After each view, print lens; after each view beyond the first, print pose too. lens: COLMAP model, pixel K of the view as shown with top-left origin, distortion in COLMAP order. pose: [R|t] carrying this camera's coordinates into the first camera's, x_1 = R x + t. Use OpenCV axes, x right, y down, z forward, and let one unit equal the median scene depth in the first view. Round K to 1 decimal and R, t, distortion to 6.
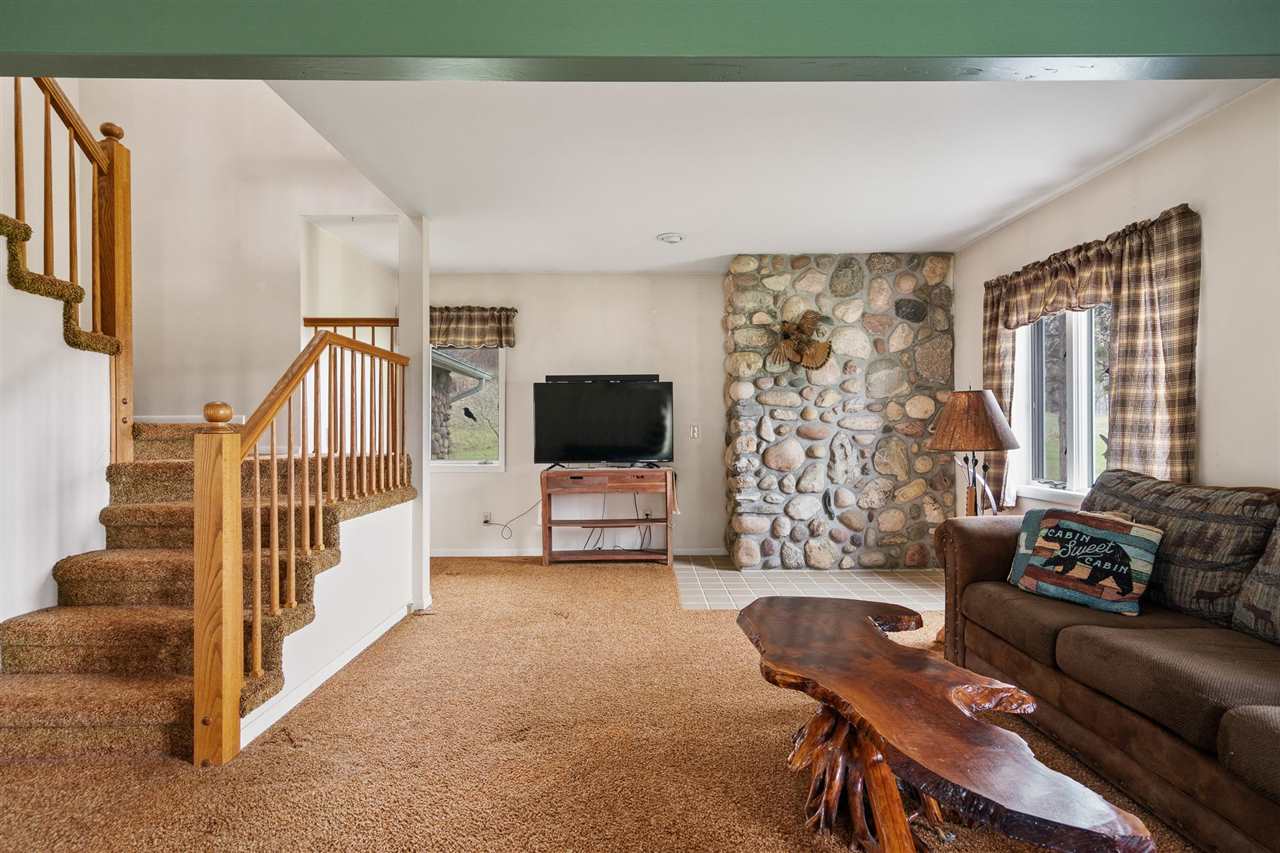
lens RADIAL K [[632.6, 0, 640.0], [0, 632.6, 426.5], [0, 0, 1]] dist [0.000095, 0.001944]
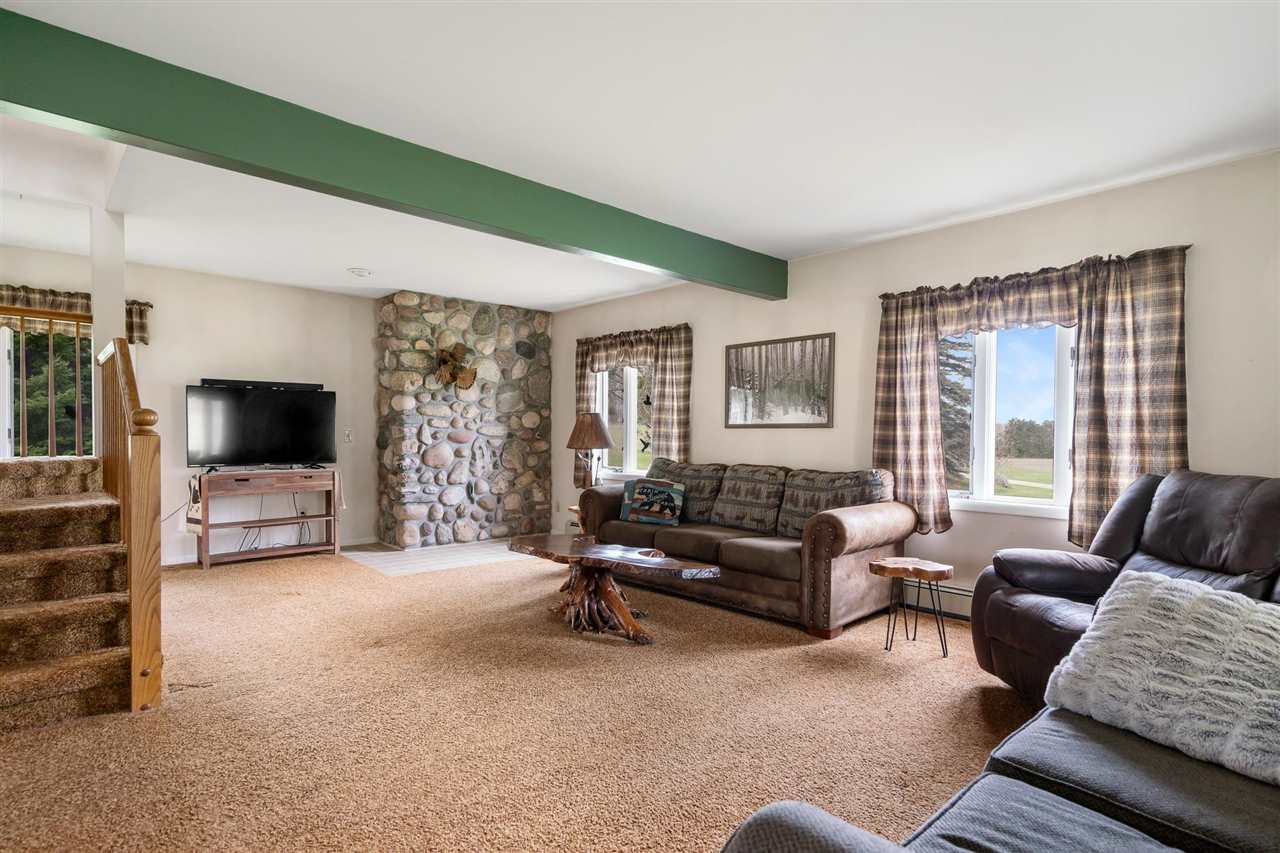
lens RADIAL K [[655.7, 0, 642.9], [0, 655.7, 438.7], [0, 0, 1]] dist [0.004471, 0.001334]
pose [[0.738737, 0.003962, 0.673982, -0.355186], [-0.011525, 0.999911, 0.006754, -0.001391], [-0.673895, -0.012757, 0.738717, -0.243361]]
